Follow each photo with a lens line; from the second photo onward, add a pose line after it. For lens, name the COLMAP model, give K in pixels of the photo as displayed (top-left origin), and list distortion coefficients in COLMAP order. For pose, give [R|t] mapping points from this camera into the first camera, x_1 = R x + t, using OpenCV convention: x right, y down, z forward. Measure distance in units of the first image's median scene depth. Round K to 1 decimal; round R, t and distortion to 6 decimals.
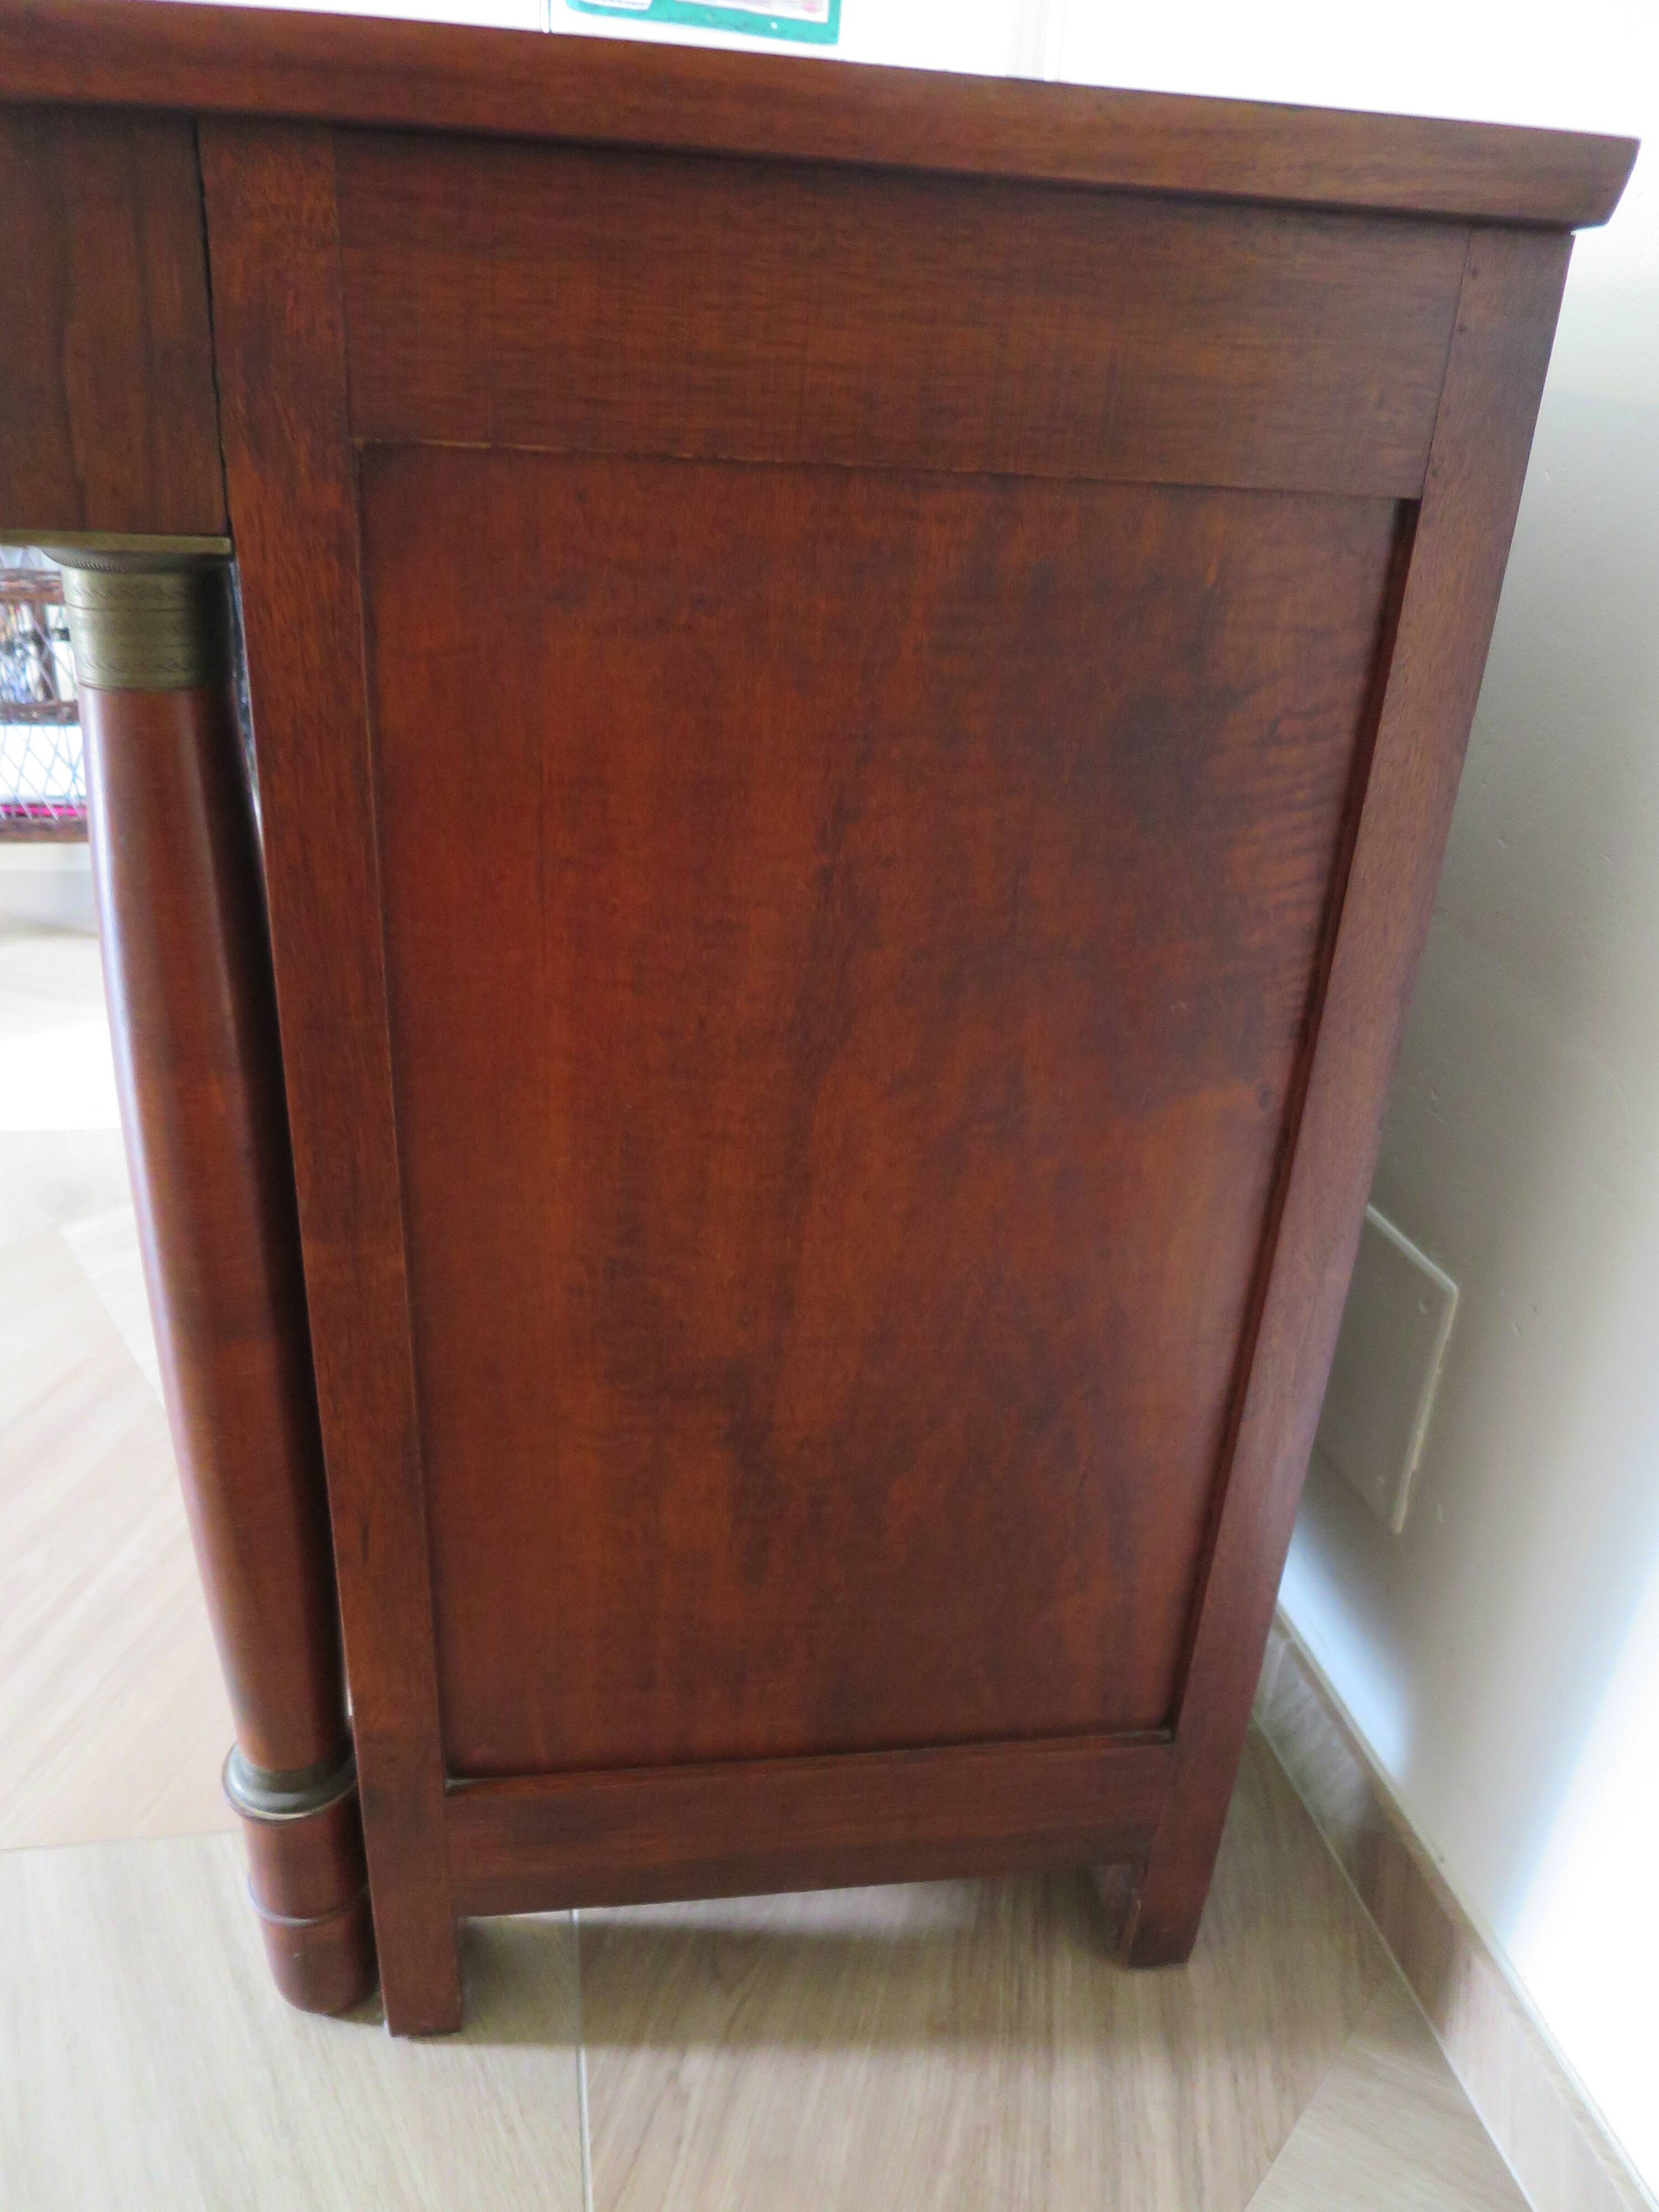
lens RADIAL K [[1599.7, 0, 842.0], [0, 1599.7, 1110.4], [0, 0, 1]] dist [-0.046834, 0.008908]
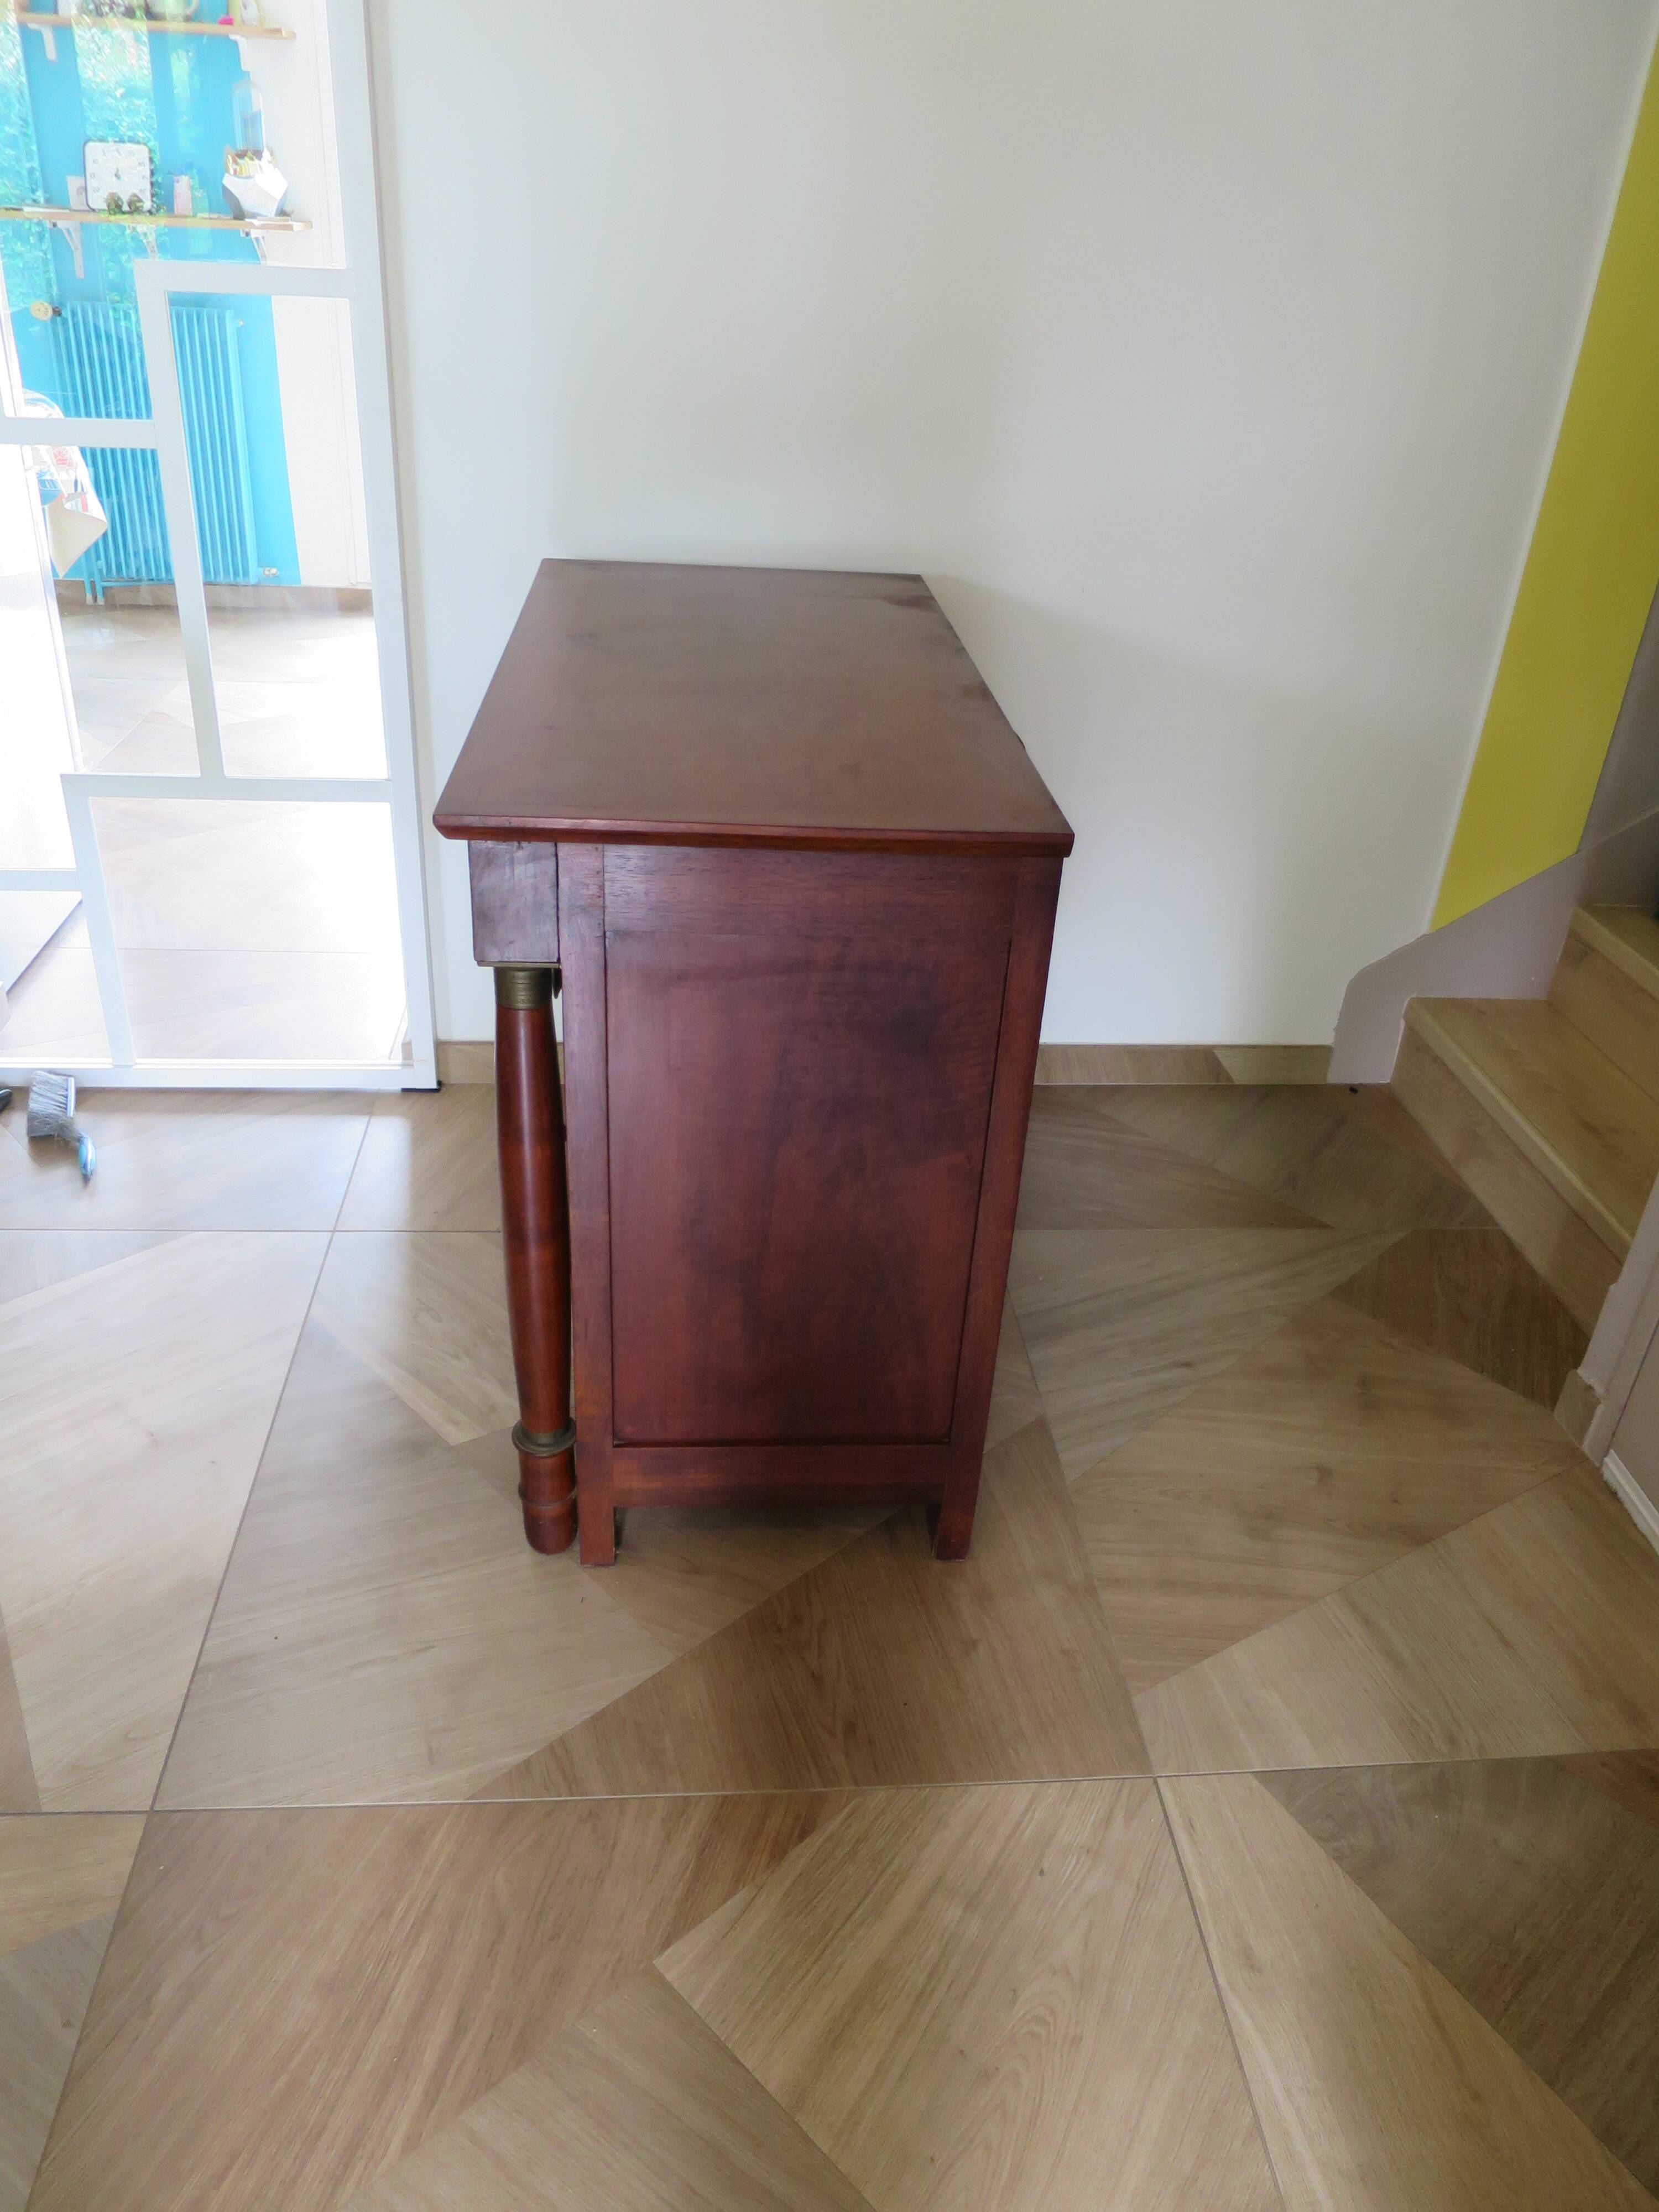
lens RADIAL K [[1599.7, 0, 820.9], [0, 1599.7, 1103.1], [0, 0, 1]] dist [-0.046834, 0.008908]
pose [[0.997734, 0.030593, -0.059929, 0.246121], [-0.025840, 0.996576, 0.078542, -0.358994], [0.062127, -0.076815, 0.995108, -1.806363]]
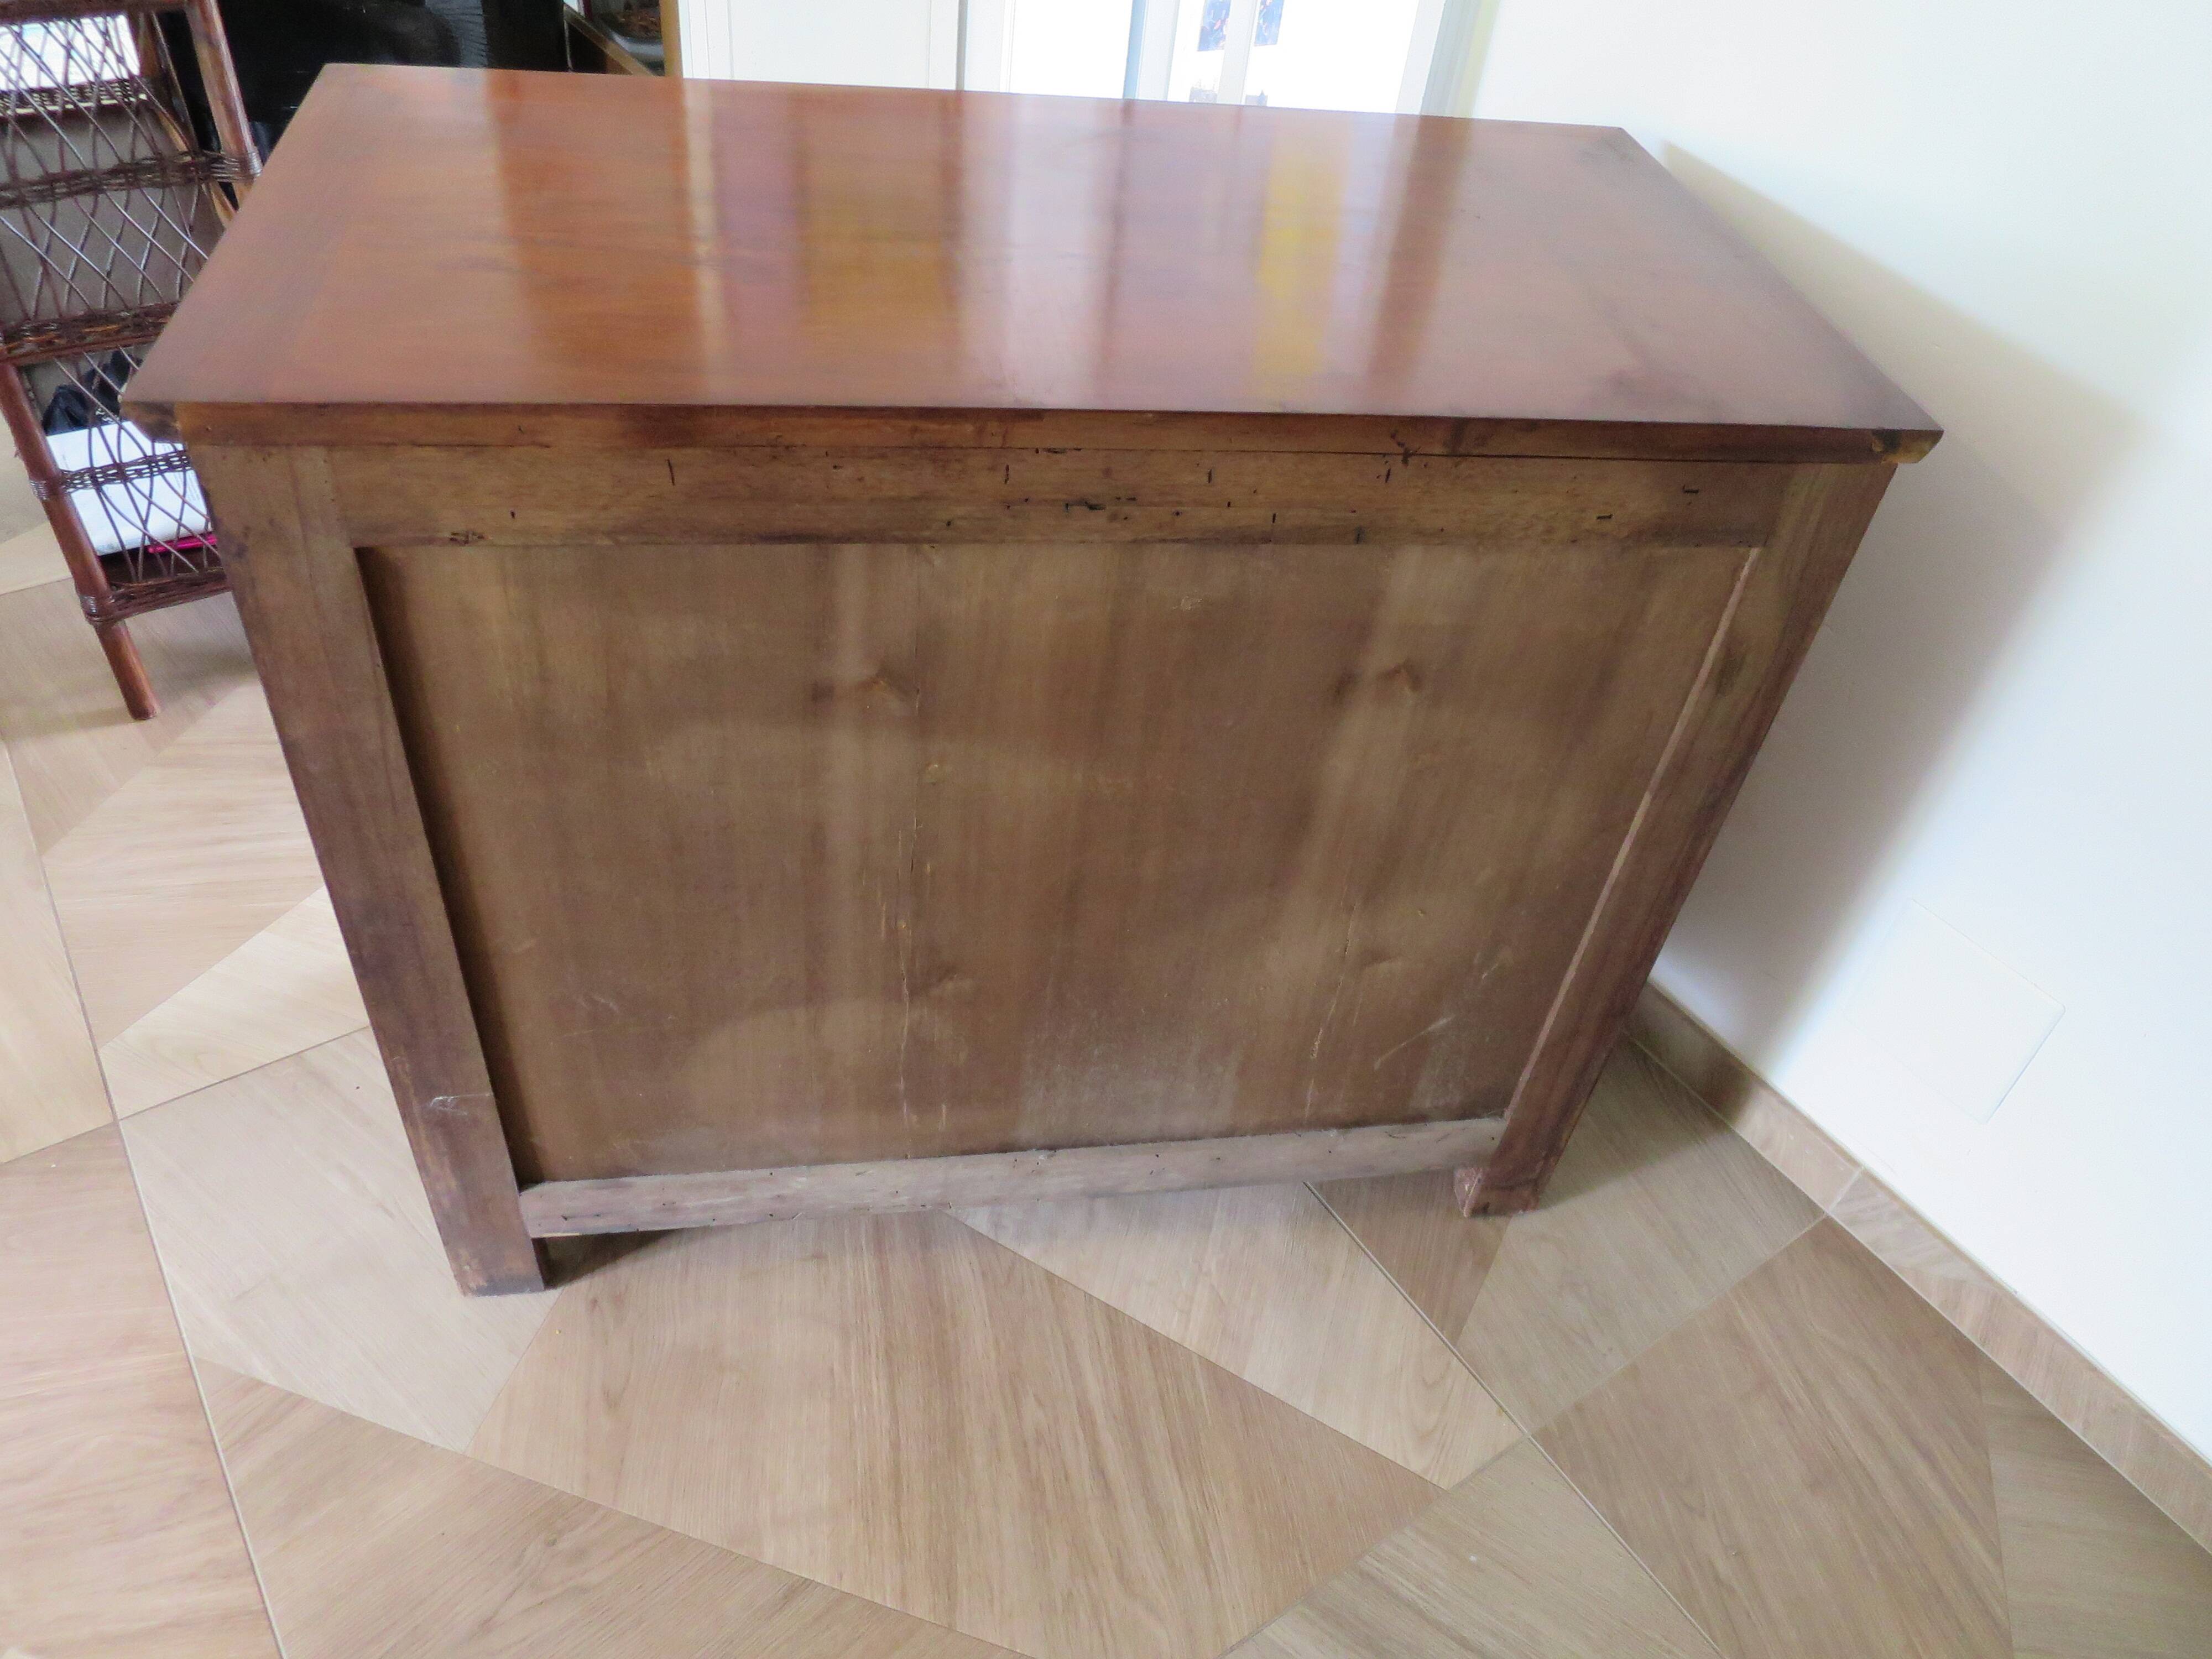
lens RADIAL K [[1599.7, 0, 1105.0], [0, 1599.7, 822.9], [0, 0, 1]] dist [-0.046834, 0.008908]
pose [[0.444082, 0.594179, -0.670629, 1.408309], [-0.443429, 0.796138, 0.411747, -1.333881], [0.778564, 0.114526, 0.617026, 0.528213]]
